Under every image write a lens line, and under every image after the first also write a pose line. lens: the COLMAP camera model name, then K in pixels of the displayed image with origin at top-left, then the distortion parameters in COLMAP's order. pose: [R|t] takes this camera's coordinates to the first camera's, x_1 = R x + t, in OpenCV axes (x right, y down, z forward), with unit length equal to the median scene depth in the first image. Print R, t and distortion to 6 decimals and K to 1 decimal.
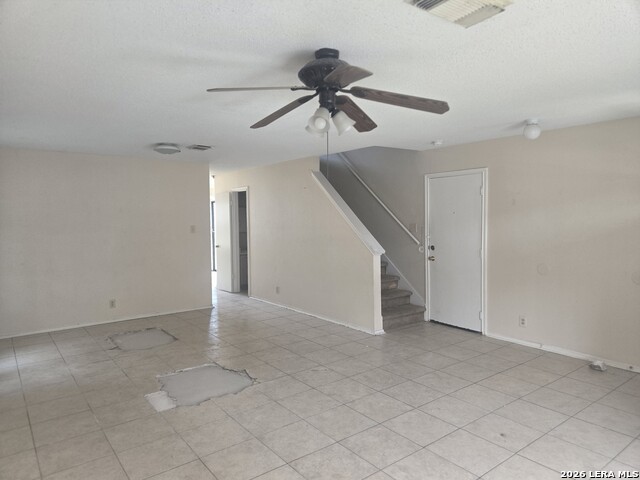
lens RADIAL K [[427.7, 0, 316.7], [0, 427.7, 239.2], [0, 0, 1]] dist [0.052386, -0.000149]
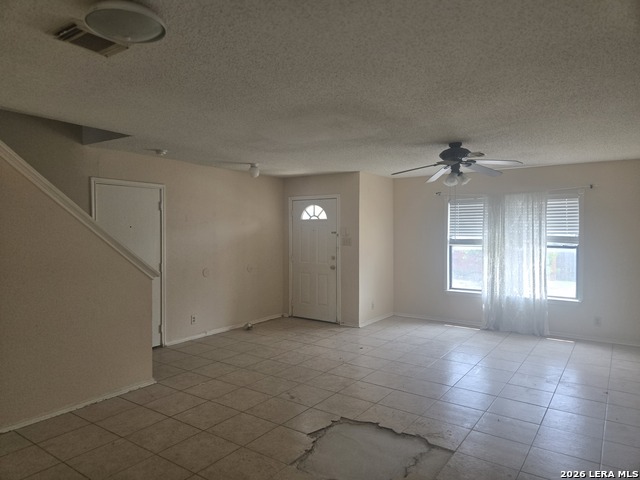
lens RADIAL K [[427.7, 0, 316.7], [0, 427.7, 239.2], [0, 0, 1]] dist [0.052386, -0.000149]
pose [[-0.294303, -0.008874, 0.955671, -0.886631], [0.057893, 0.997955, 0.027095, -0.050206], [-0.953957, 0.063300, -0.293187, 1.195508]]
